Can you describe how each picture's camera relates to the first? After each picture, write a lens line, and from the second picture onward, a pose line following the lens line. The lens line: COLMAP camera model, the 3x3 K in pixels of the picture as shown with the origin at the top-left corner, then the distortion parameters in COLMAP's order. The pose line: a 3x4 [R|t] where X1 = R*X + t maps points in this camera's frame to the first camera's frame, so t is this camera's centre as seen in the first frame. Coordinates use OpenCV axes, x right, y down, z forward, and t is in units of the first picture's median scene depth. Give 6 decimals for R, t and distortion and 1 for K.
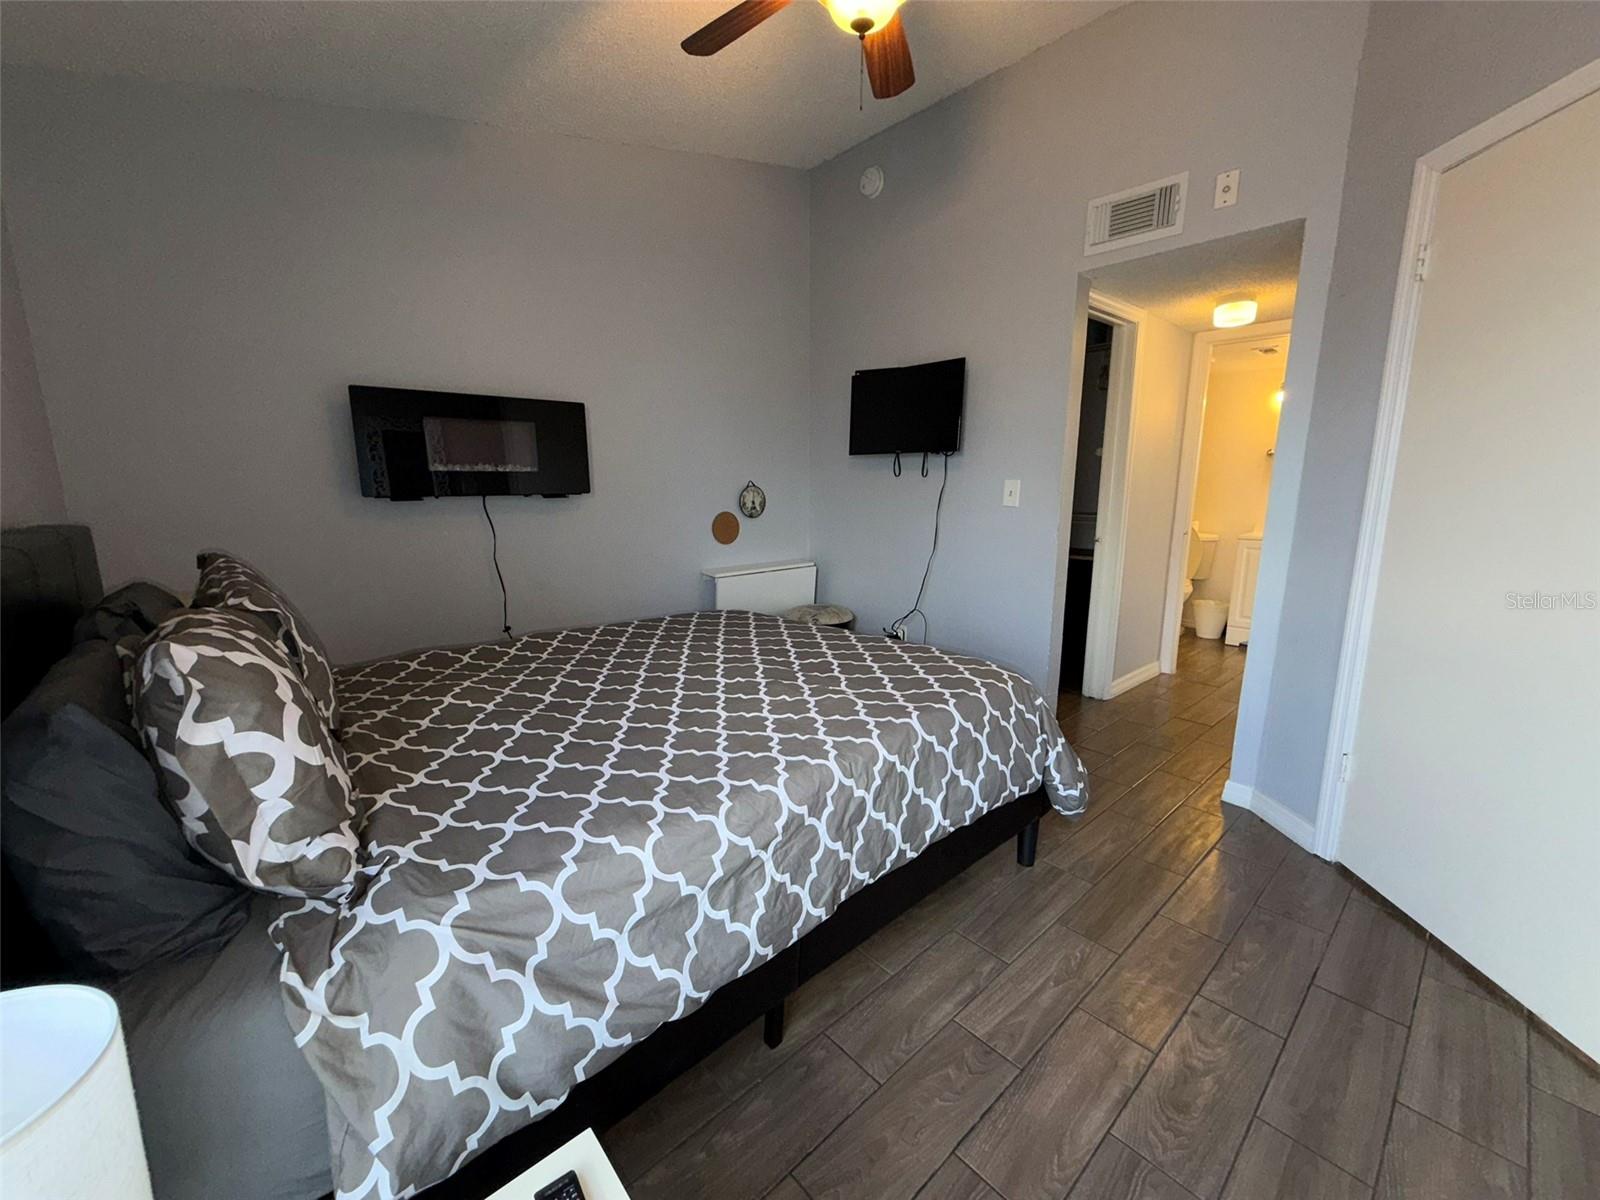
lens RADIAL K [[638.9, 0, 796.2], [0, 638.9, 596.9], [0, 0, 1]] dist [-0.001320, 0.001251]
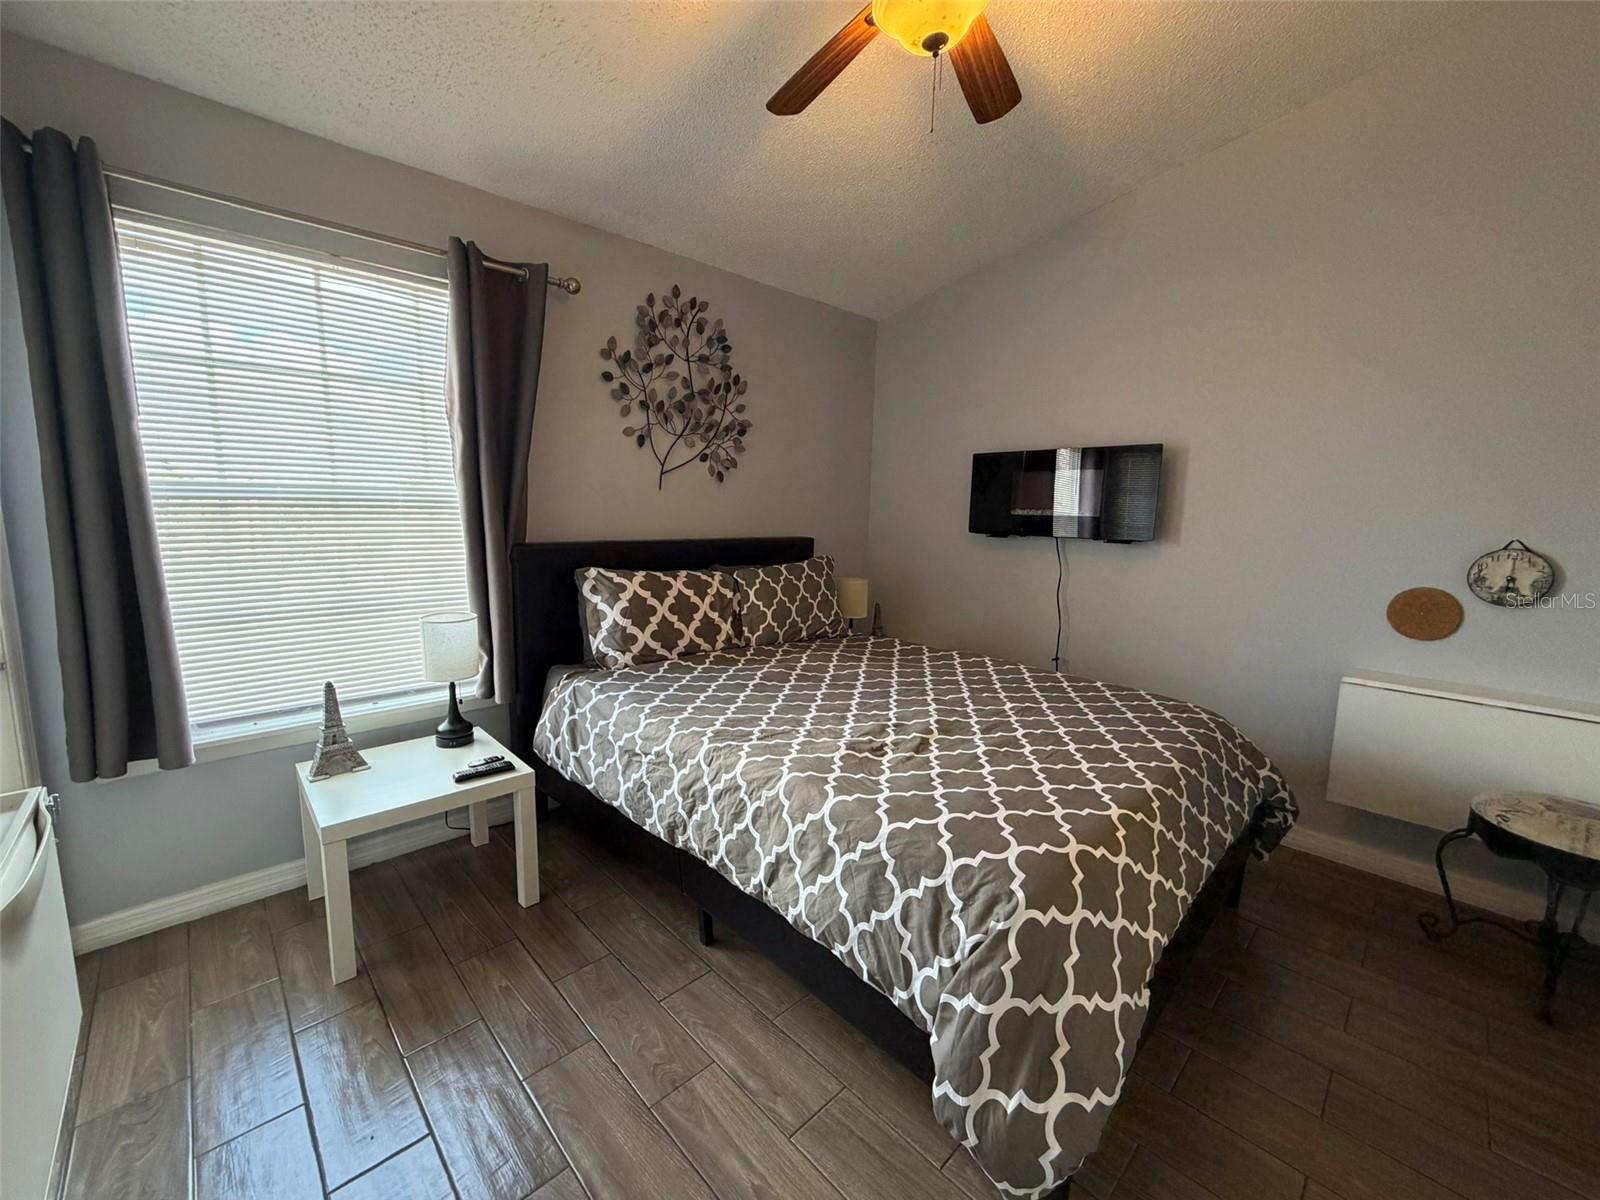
lens RADIAL K [[638.9, 0, 797.0], [0, 638.9, 596.0], [0, 0, 1]] dist [-0.001320, 0.001251]
pose [[0.037564, 0.141062, -0.989288, 0.725362], [-0.198486, 0.971315, 0.130962, -0.133556], [0.979384, 0.191440, 0.064485, 0.584592]]
